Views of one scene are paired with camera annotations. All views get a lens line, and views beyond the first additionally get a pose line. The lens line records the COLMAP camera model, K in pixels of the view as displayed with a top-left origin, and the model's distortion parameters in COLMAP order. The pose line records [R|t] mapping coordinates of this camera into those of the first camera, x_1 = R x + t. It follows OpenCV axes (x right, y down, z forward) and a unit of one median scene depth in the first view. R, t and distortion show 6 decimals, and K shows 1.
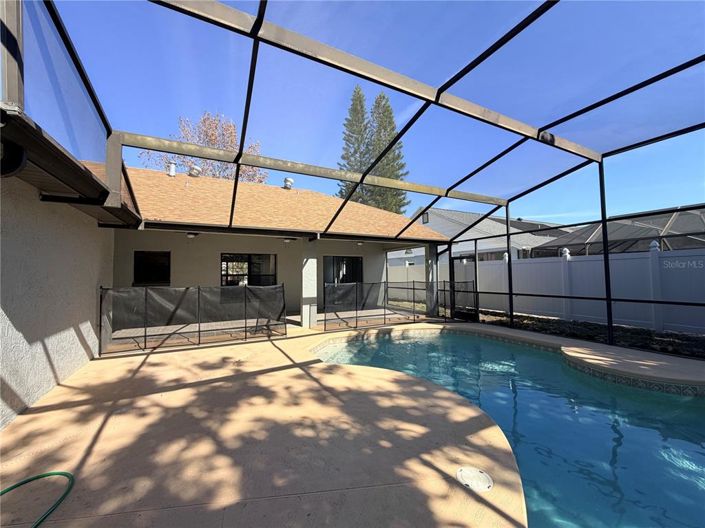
lens RADIAL K [[280.7, 0, 349.7], [0, 280.7, 261.3], [0, 0, 1]] dist [0.001203, 0.000204]
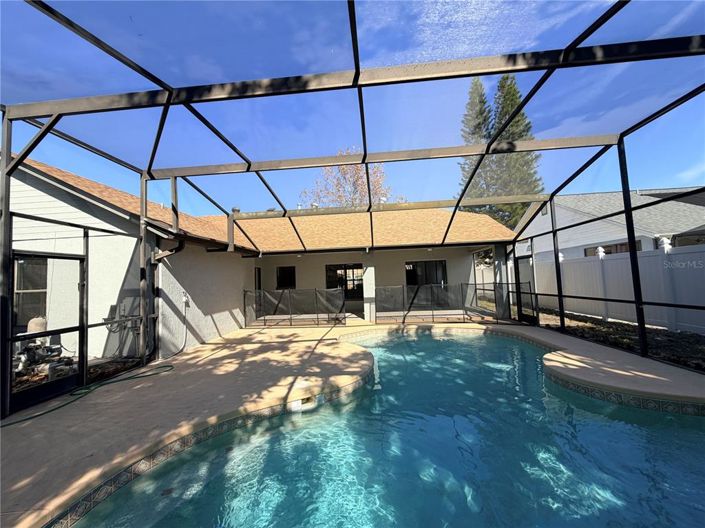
lens RADIAL K [[280.7, 0, 349.7], [0, 280.7, 261.3], [0, 0, 1]] dist [0.001203, 0.000204]
pose [[0.844716, -0.058297, -0.532031, 0.505759], [0.055269, 0.998237, -0.021628, -0.014432], [0.532354, -0.011135, 0.846449, -0.141129]]
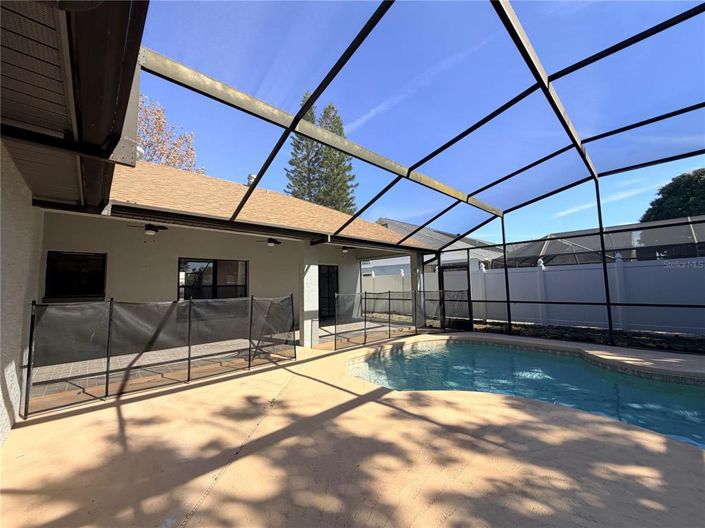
lens RADIAL K [[280.7, 0, 349.7], [0, 280.7, 261.3], [0, 0, 1]] dist [0.001203, 0.000204]
pose [[0.963528, 0.017611, 0.267028, -0.278373], [-0.005600, 0.998941, -0.045673, 0.018774], [-0.267549, 0.042512, 0.962606, 0.159547]]
